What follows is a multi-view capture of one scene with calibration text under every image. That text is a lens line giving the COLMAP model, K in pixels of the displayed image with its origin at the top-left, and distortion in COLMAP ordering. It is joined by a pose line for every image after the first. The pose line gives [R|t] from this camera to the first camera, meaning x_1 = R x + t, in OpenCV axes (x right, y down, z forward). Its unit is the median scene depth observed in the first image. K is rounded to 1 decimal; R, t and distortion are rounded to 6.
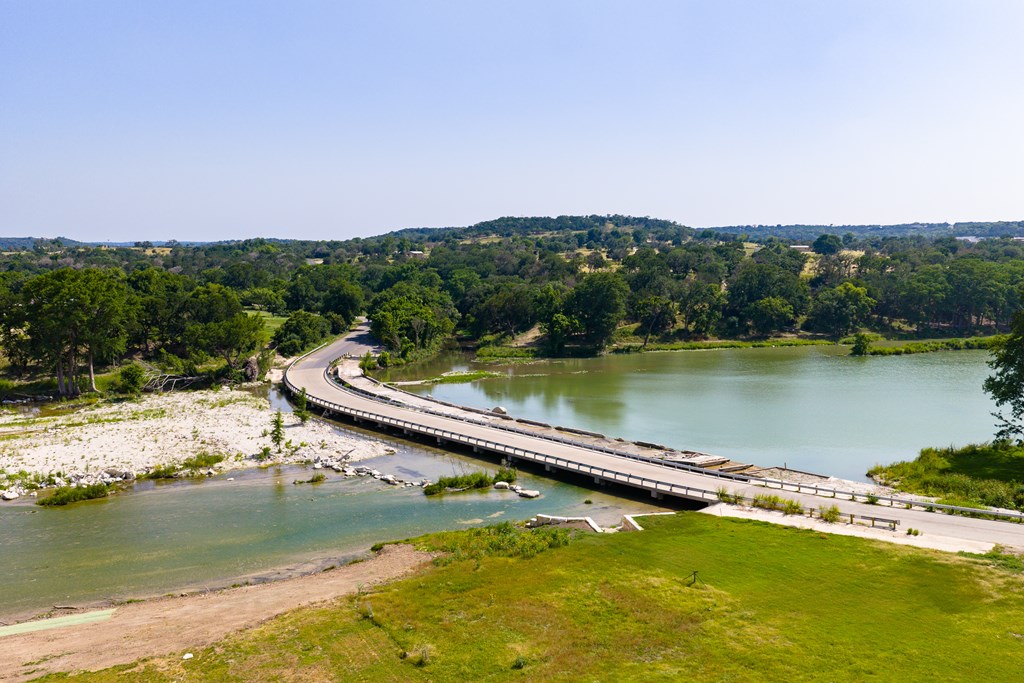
lens RADIAL K [[773.0, 0, 512.0], [0, 773.0, 341.5], [0, 0, 1]] dist [0.000503, -0.001806]
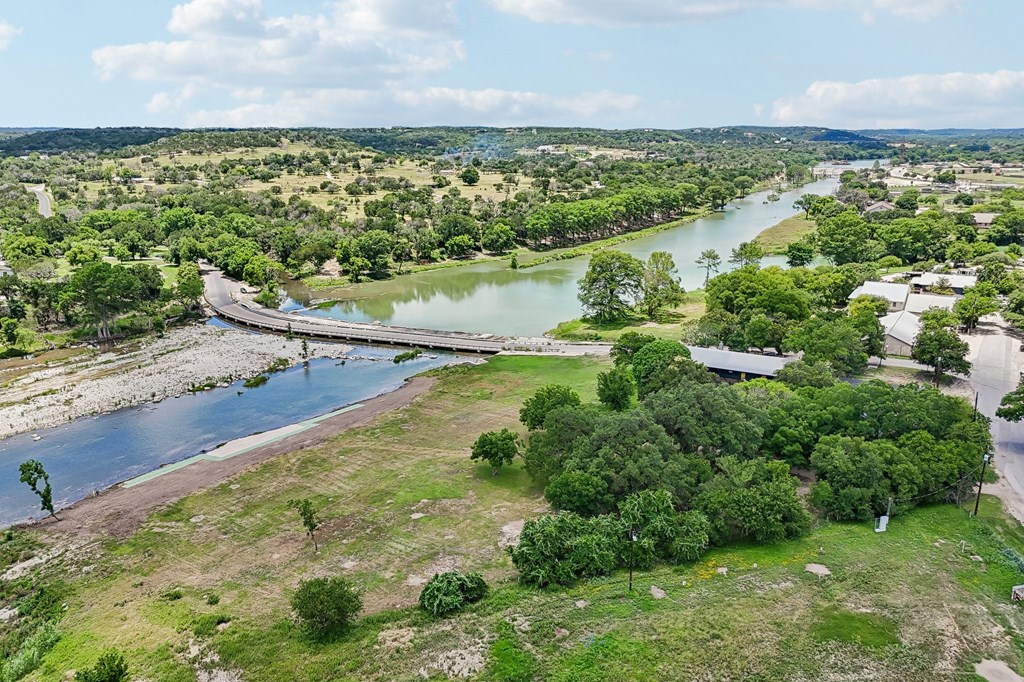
lens RADIAL K [[773.0, 0, 512.0], [0, 773.0, 341.0], [0, 0, 1]] dist [0.000503, -0.001806]
pose [[0.876050, -0.119686, 0.467132, -0.960463], [0.037750, 0.982758, 0.181002, -0.319104], [-0.480741, -0.140932, 0.865463, -1.380500]]
